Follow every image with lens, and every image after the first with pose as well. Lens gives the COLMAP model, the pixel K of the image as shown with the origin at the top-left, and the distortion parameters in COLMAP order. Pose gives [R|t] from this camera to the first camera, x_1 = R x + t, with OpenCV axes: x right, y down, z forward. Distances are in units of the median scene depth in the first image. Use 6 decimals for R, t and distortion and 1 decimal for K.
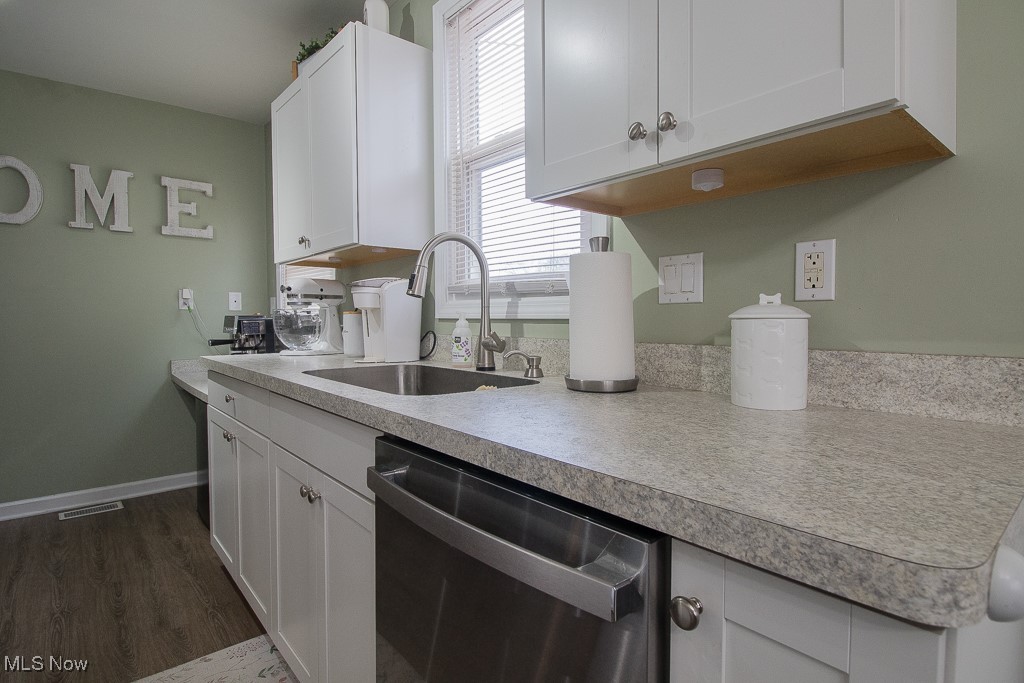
lens RADIAL K [[528.4, 0, 517.0], [0, 528.4, 335.1], [0, 0, 1]] dist [0.004865, -0.012408]
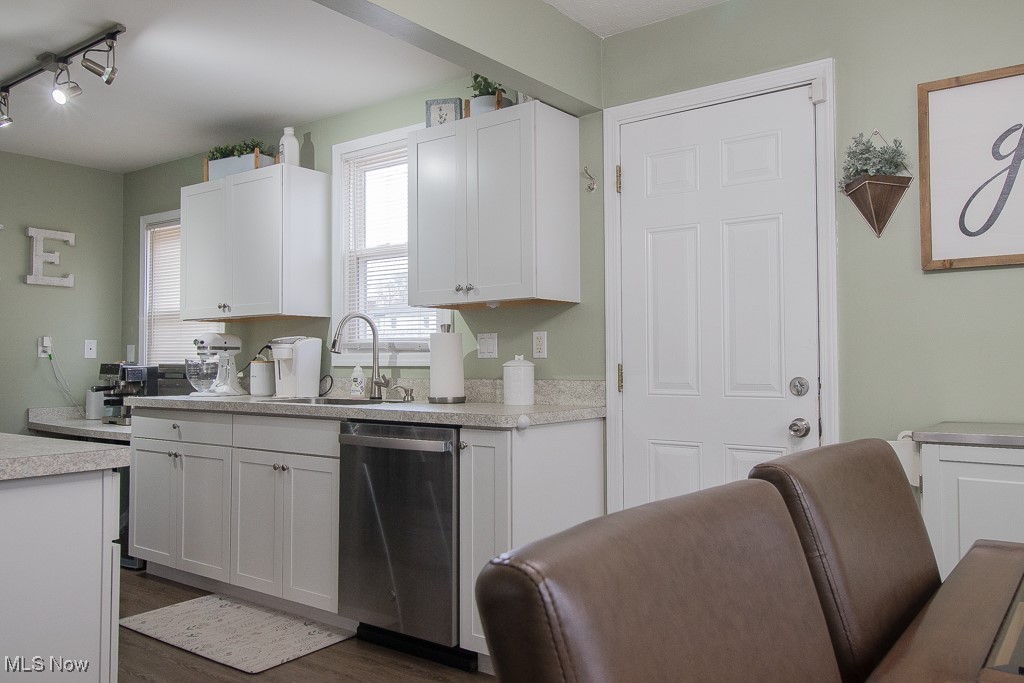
lens RADIAL K [[801.7, 0, 512.0], [0, 801.7, 341.5], [0, 0, 1]] dist [0.027393, -0.001911]
pose [[0.978729, 0.005052, 0.205096, -0.143631], [0.007375, 0.998184, -0.059780, 0.038560], [-0.205025, 0.060021, 0.976915, -1.318884]]
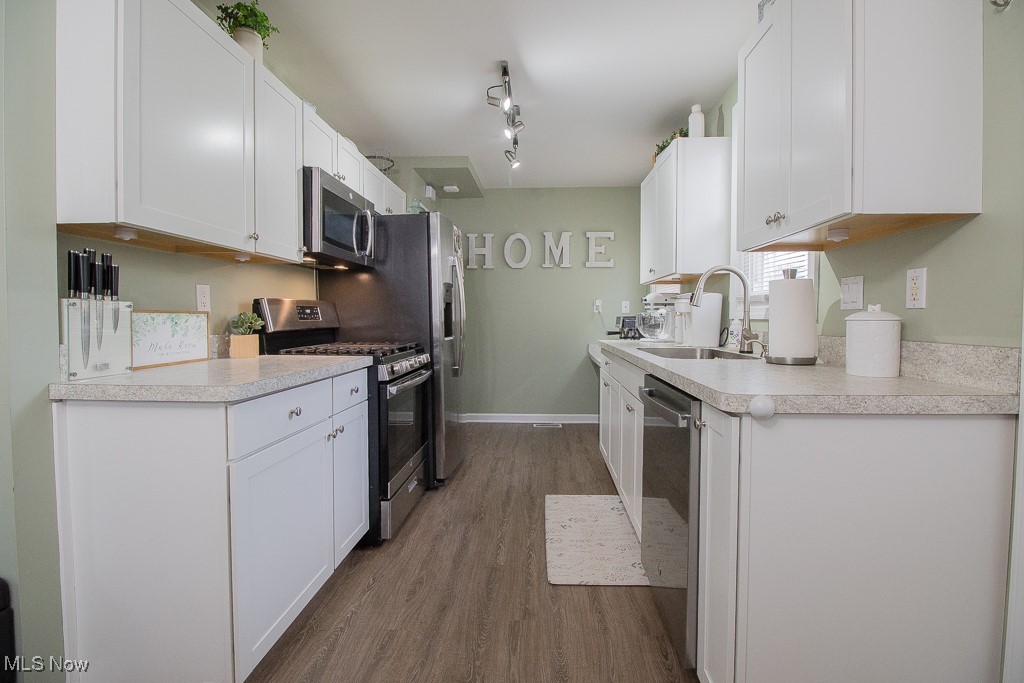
lens RADIAL K [[478.2, 0, 514.9], [0, 478.2, 336.7], [0, 0, 1]] dist [0.004822, -0.017321]
pose [[0.721613, 0.030788, -0.691611, 0.388301], [-0.025720, 0.999513, 0.017658, 0.011258], [0.691818, 0.005046, 0.722054, -0.432289]]
